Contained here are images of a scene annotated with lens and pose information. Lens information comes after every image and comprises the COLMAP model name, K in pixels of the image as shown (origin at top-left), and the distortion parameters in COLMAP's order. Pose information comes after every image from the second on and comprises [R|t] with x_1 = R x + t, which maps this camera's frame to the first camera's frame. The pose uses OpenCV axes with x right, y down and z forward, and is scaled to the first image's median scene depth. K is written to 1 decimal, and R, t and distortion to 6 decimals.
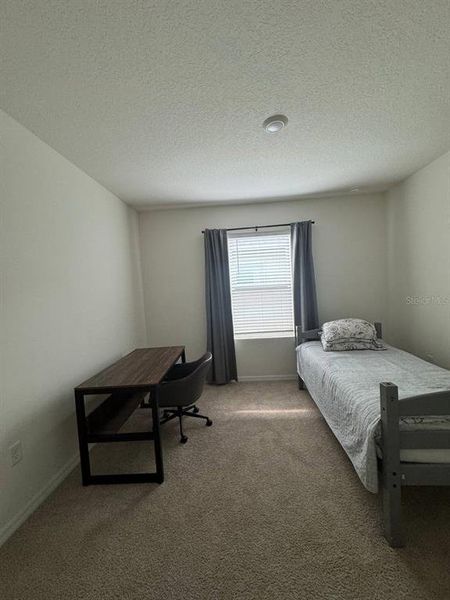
lens RADIAL K [[239.6, 0, 230.0], [0, 239.6, 298.7], [0, 0, 1]] dist [-0.002846, 0.000570]
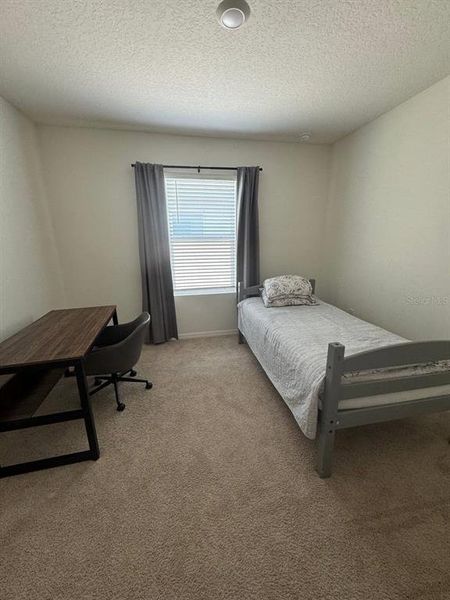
lens RADIAL K [[239.6, 0, 226.6], [0, 239.6, 299.2], [0, 0, 1]] dist [-0.002846, 0.000570]
pose [[0.968232, -0.014705, 0.249621, -0.024592], [-0.034590, 0.980796, 0.191946, -0.005853], [-0.247650, -0.194483, 0.949129, 0.115351]]
